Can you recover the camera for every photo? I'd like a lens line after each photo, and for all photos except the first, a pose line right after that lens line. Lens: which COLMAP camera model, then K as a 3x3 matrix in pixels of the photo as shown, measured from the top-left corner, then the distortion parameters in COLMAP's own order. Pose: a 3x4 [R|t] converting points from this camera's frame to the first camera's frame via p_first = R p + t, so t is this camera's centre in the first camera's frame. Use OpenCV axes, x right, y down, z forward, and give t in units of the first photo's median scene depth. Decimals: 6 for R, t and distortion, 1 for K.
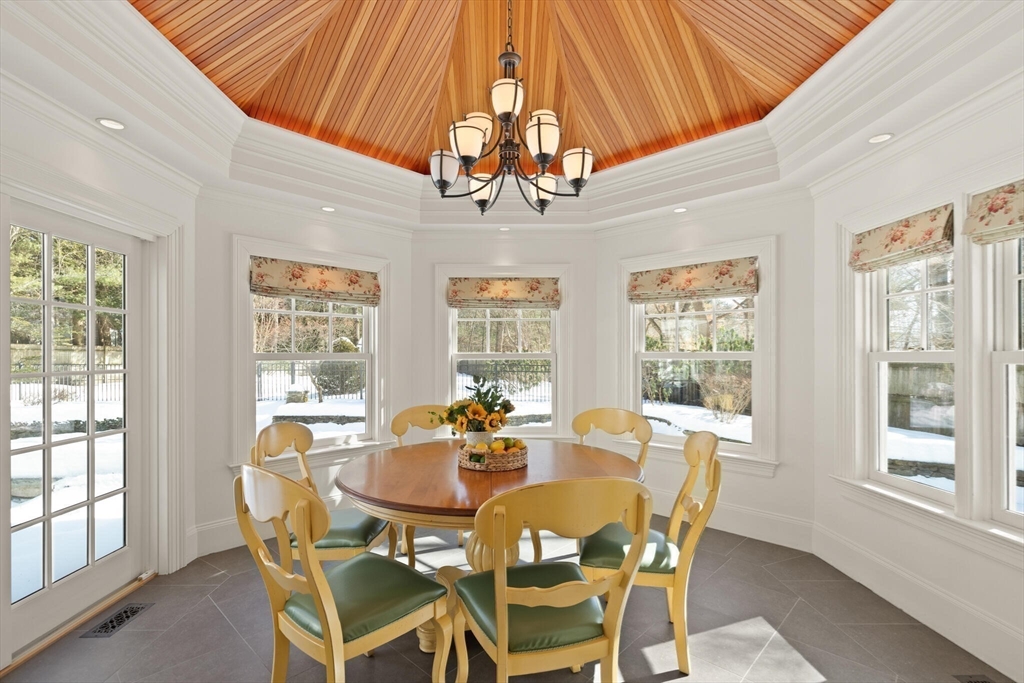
lens RADIAL K [[474.9, 0, 518.3], [0, 474.9, 349.3], [0, 0, 1]] dist [0.011335, -0.001089]
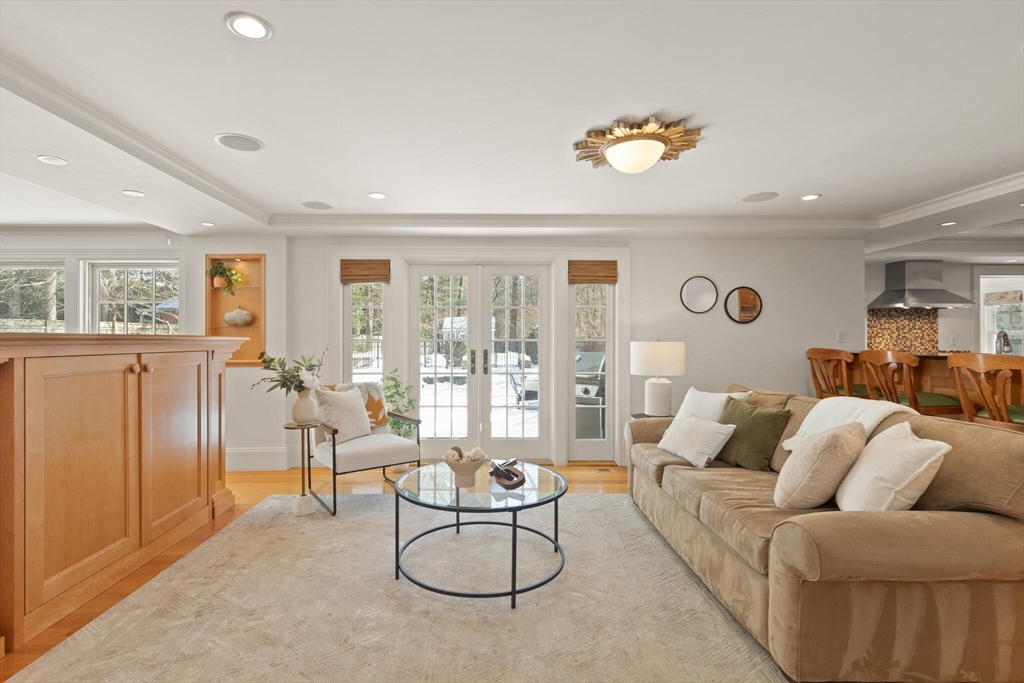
lens RADIAL K [[474.9, 0, 467.2], [0, 474.9, 339.9], [0, 0, 1]] dist [0.011335, -0.001089]
pose [[0.997824, -0.003691, -0.065825, -2.560125], [0.004020, 0.999980, 0.004866, 0.023782], [0.065806, -0.005120, 0.997819, -2.442100]]
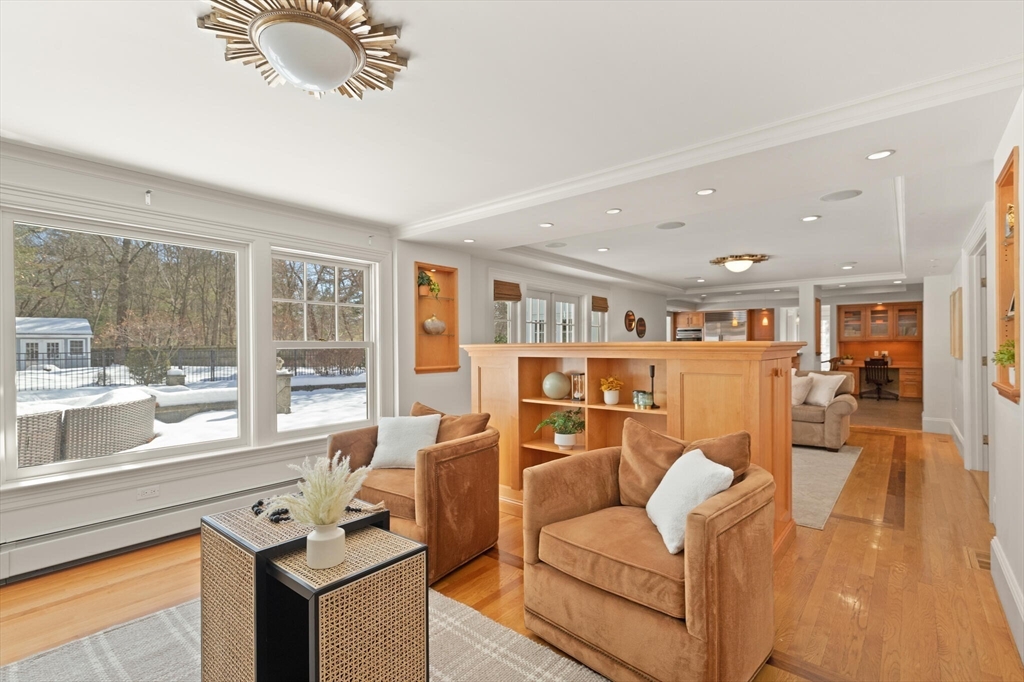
lens RADIAL K [[474.9, 0, 519.6], [0, 474.9, 346.9], [0, 0, 1]] dist [0.011335, -0.001089]
pose [[0.687547, -0.006321, 0.726112, -4.452965], [-0.000633, 0.999957, 0.009304, 0.010509], [-0.726140, -0.006857, 0.687513, -2.252006]]
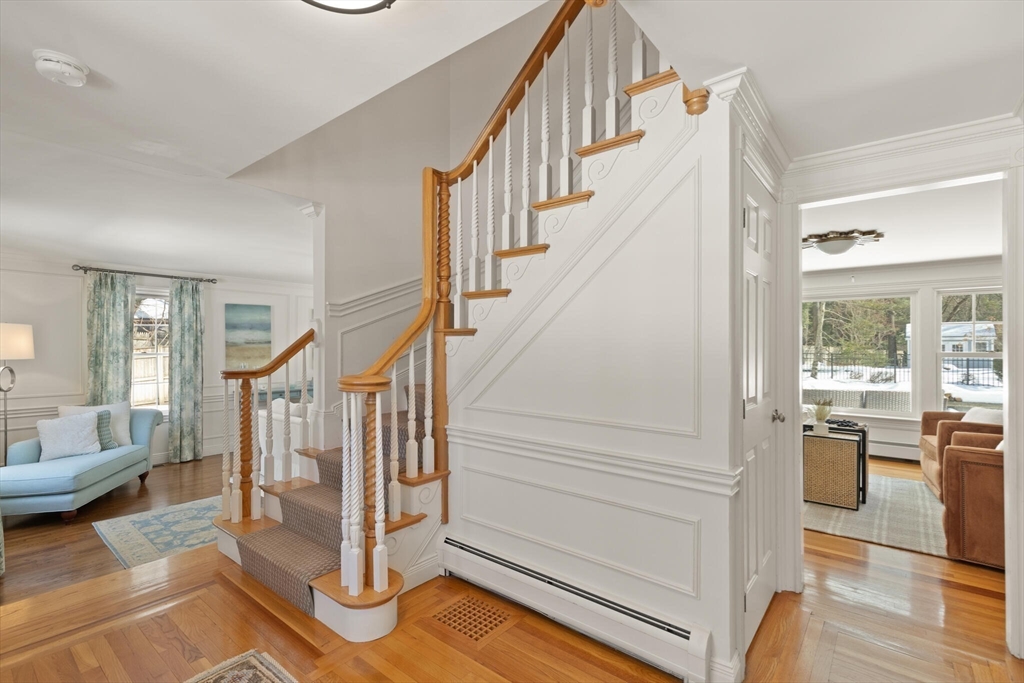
lens RADIAL K [[474.9, 0, 512.7], [0, 474.9, 344.2], [0, 0, 1]] dist [0.011335, -0.001089]
pose [[0.737648, -0.002761, -0.675180, -3.939355], [0.004120, 0.999991, 0.000413, -0.034392], [0.675173, -0.003086, 0.737653, -3.456044]]
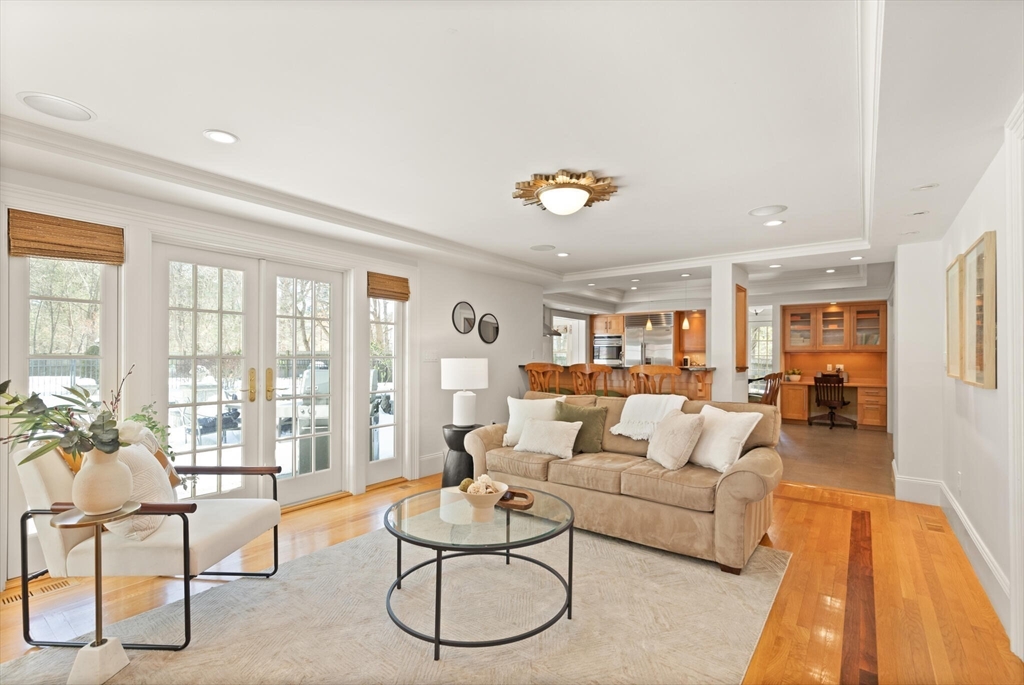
lens RADIAL K [[474.9, 0, 516.5], [0, 474.9, 355.2], [0, 0, 1]] dist [0.011335, -0.001089]
pose [[0.648504, -0.000083, 0.761211, -3.177264], [-0.005746, 0.999971, 0.005004, 0.017826], [-0.761189, -0.007618, 0.648485, -2.134620]]
